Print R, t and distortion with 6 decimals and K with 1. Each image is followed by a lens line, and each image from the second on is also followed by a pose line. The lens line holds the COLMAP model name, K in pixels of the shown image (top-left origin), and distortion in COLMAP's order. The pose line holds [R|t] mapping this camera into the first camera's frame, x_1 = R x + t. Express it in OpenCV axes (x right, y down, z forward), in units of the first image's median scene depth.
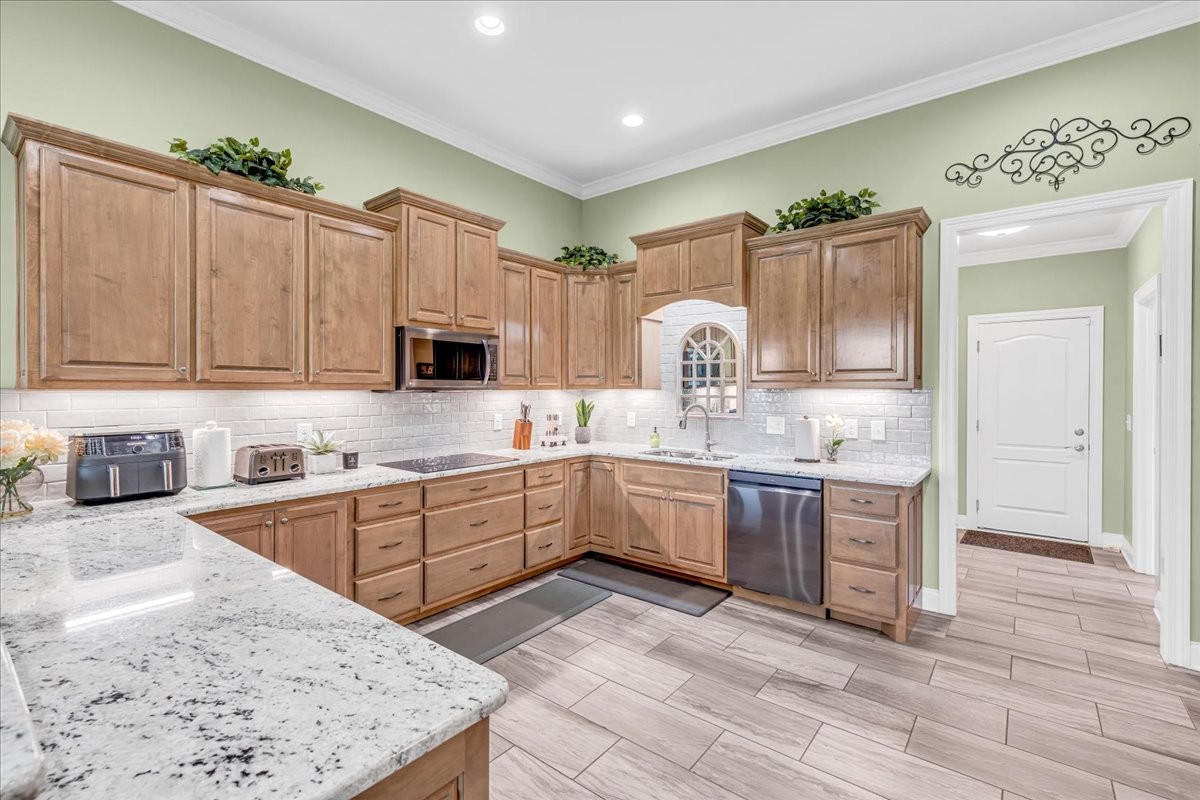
lens RADIAL K [[537.1, 0, 599.1], [0, 537.1, 393.9], [0, 0, 1]] dist [0.000695, 0.000163]
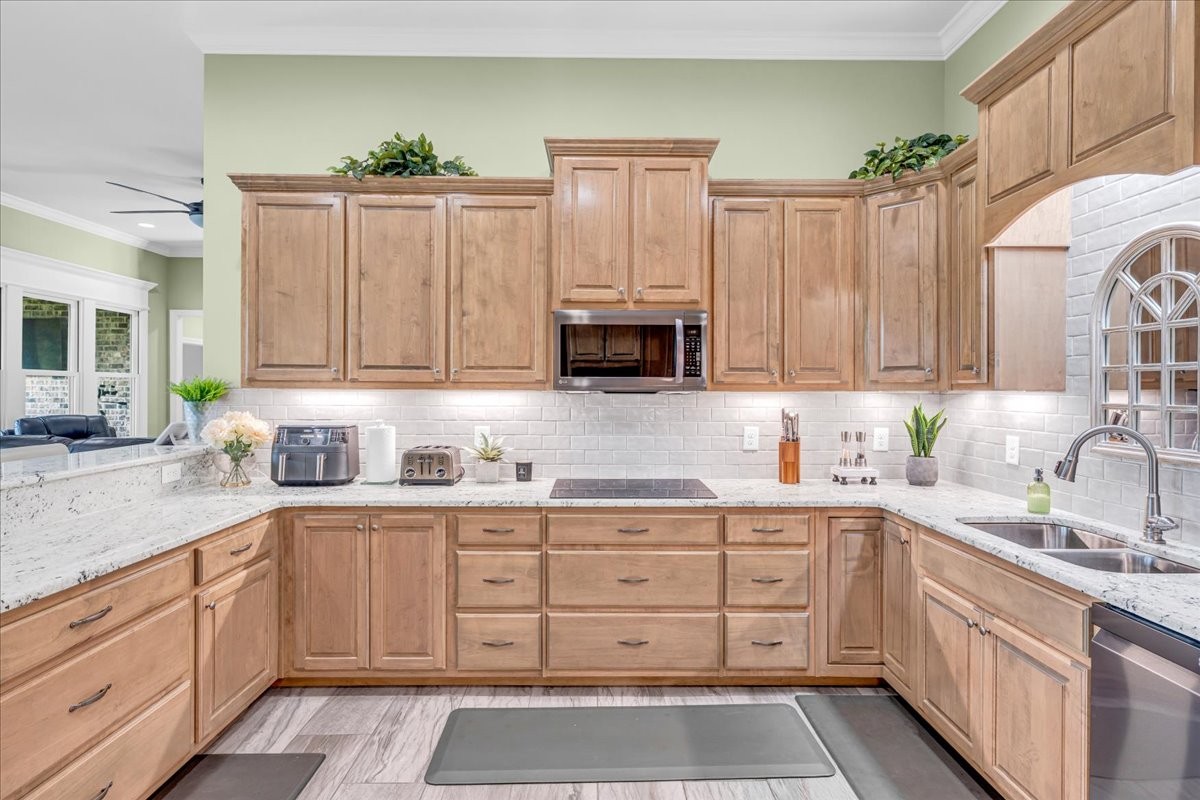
lens RADIAL K [[607.8, 0, 601.7], [0, 607.8, 394.2], [0, 0, 1]] dist [0.000051, -0.000551]
pose [[0.632368, 0.007986, -0.774627, 0.339969], [-0.010663, 0.999942, 0.001604, -0.003113], [0.774595, 0.007245, 0.632416, 0.434672]]
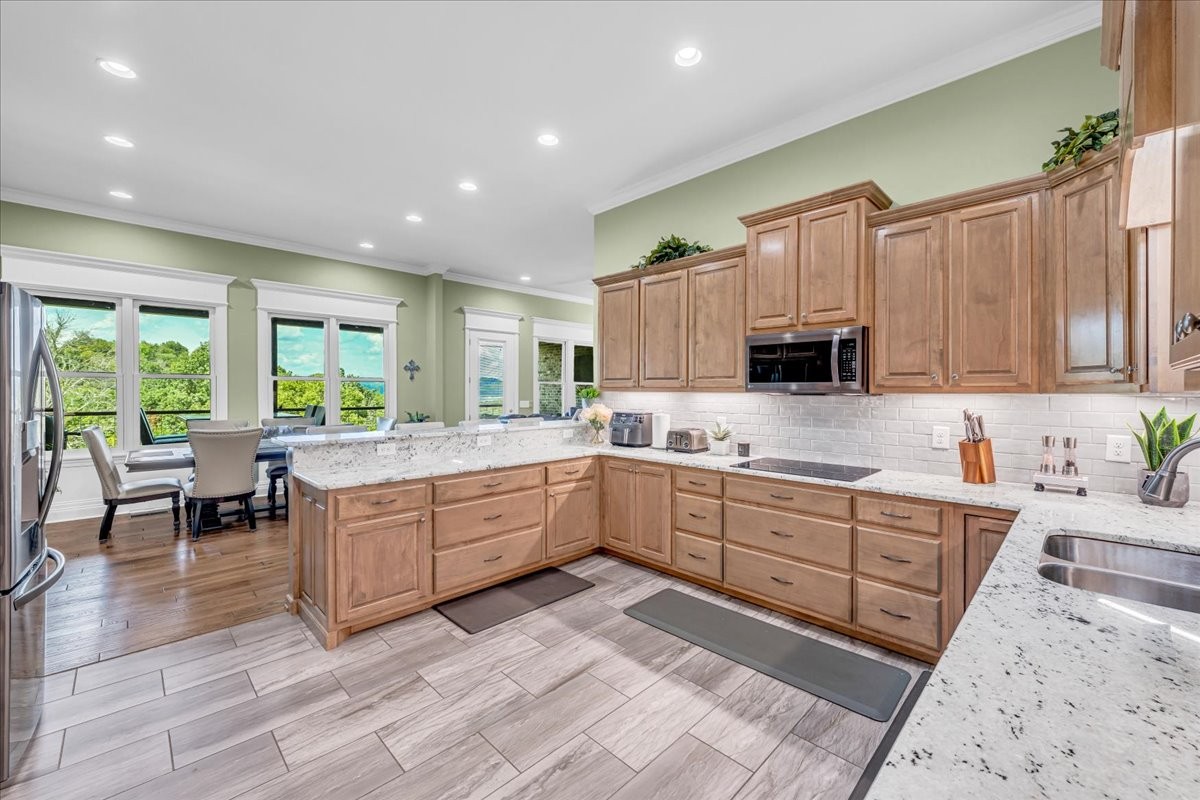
lens RADIAL K [[475.9, 0, 601.4], [0, 475.9, 394.6], [0, 0, 1]] dist [-0.007841, -0.000385]
pose [[-0.116544, 0.007004, -0.993161, 0.597247], [-0.012003, 0.999892, 0.008460, -0.006619], [0.993113, 0.012906, -0.116447, 0.730038]]
